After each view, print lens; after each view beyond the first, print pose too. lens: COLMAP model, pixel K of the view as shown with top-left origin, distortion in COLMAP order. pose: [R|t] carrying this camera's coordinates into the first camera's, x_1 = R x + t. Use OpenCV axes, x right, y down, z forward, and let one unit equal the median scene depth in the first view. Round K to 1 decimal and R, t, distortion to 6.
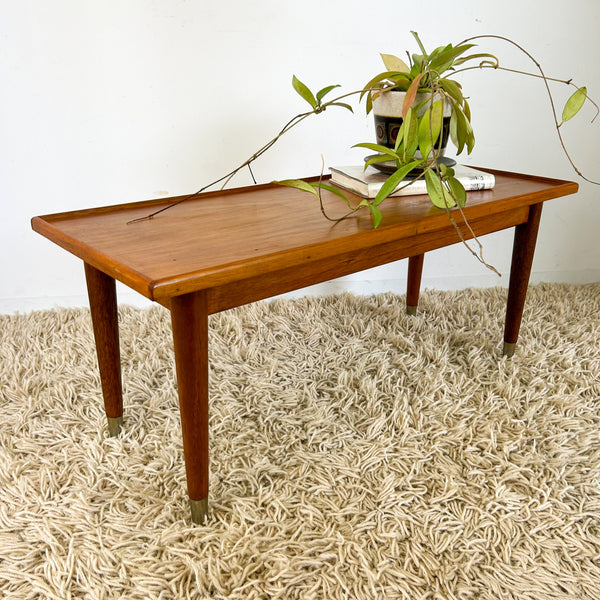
lens RADIAL K [[623.5, 0, 295.5], [0, 623.5, 290.1], [0, 0, 1]] dist [-0.009042, 0.000000]
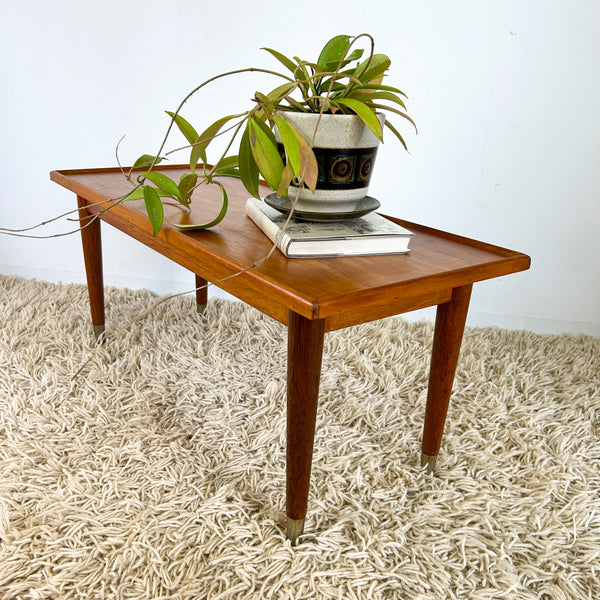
lens RADIAL K [[623.5, 0, 286.7], [0, 623.5, 297.2], [0, 0, 1]] dist [-0.009042, 0.000000]
pose [[0.937055, 0.146051, -0.317170, 0.392854], [-0.148497, 0.988774, 0.016587, -0.023264], [0.316032, 0.031556, 0.948224, 0.056082]]
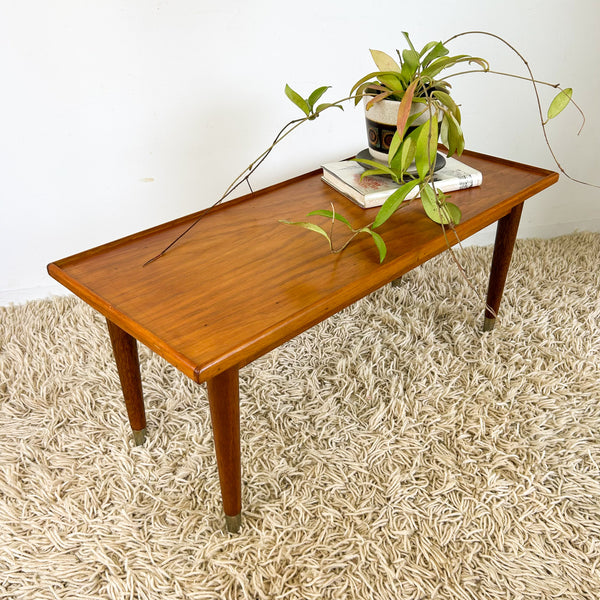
lens RADIAL K [[623.5, 0, 295.0], [0, 623.5, 299.0], [0, 0, 1]] dist [-0.009042, 0.000000]
pose [[0.996424, -0.056434, 0.062876, -0.064848], [0.043932, 0.981762, 0.184969, -0.175084], [-0.072168, -0.181545, 0.980731, -0.032559]]
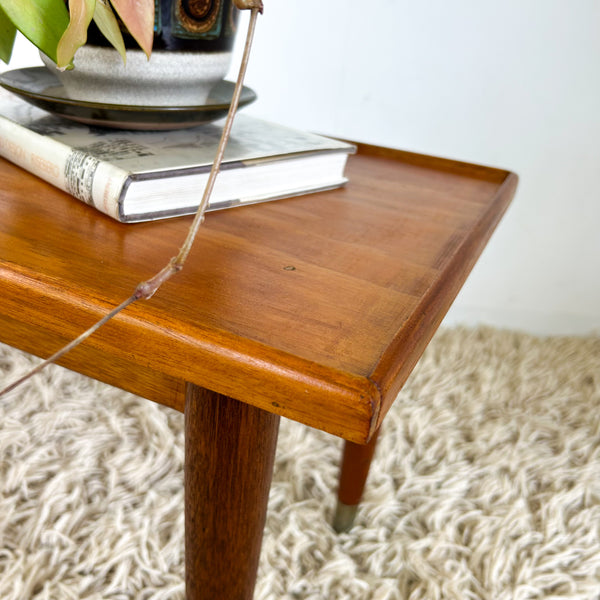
lens RADIAL K [[636.6, 0, 302.7], [0, 636.6, 305.1], [0, 0, 1]] dist [-0.004539, 0.000000]
pose [[0.989624, 0.136135, -0.045953, 0.353699], [-0.131546, 0.987093, 0.091343, -0.092679], [0.057795, -0.084350, 0.994759, 0.527751]]
